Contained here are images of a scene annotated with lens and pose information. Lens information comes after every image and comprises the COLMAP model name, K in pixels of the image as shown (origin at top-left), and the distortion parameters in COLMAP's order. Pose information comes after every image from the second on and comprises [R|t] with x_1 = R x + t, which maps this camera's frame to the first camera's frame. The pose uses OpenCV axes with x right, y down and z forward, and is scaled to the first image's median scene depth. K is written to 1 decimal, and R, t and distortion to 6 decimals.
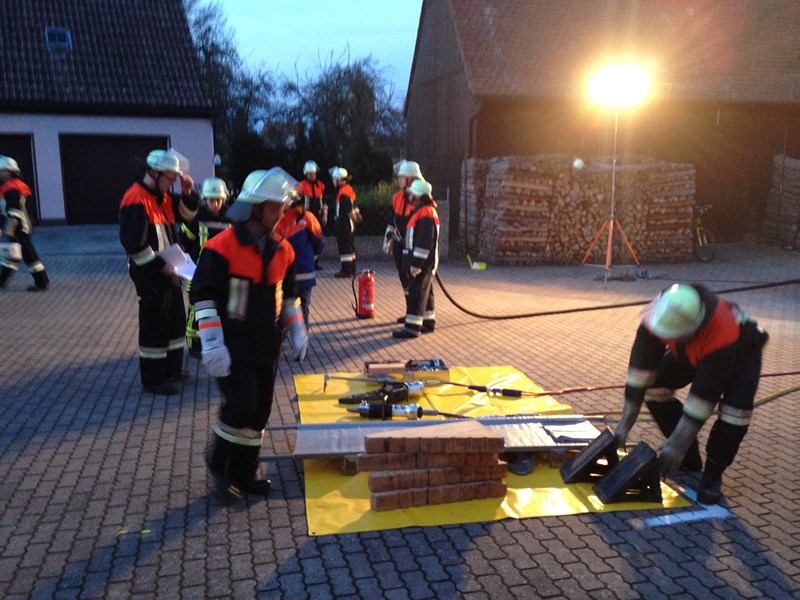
lens RADIAL K [[714.2, 0, 400.0], [0, 714.2, 300.0], [0, 0, 1]] dist [0.131929, -0.259179]
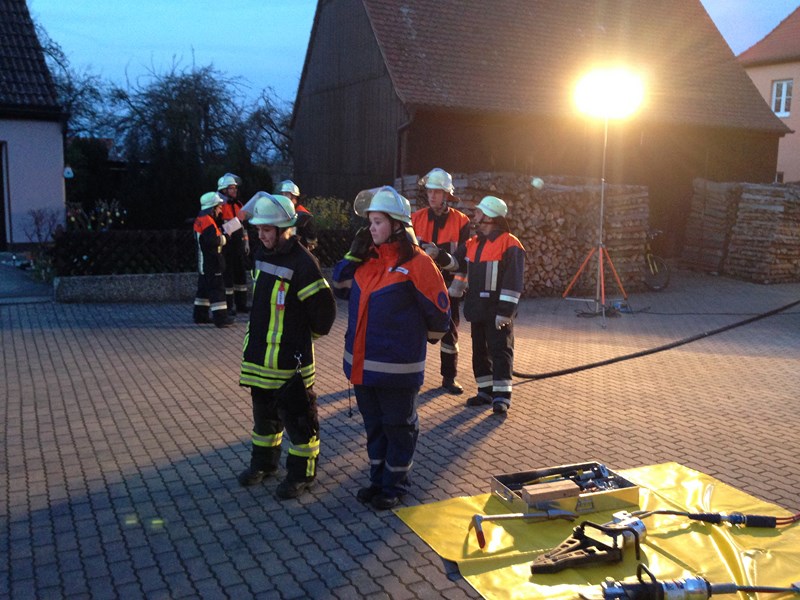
lens RADIAL K [[725.9, 0, 400.0], [0, 725.9, 300.0], [0, 0, 1]] dist [0.099568, -0.181739]
pose [[0.971277, -0.022496, 0.236886, -0.127570], [0.029931, 0.999164, -0.027836, -0.025411], [-0.236062, 0.034126, 0.971139, 0.170112]]
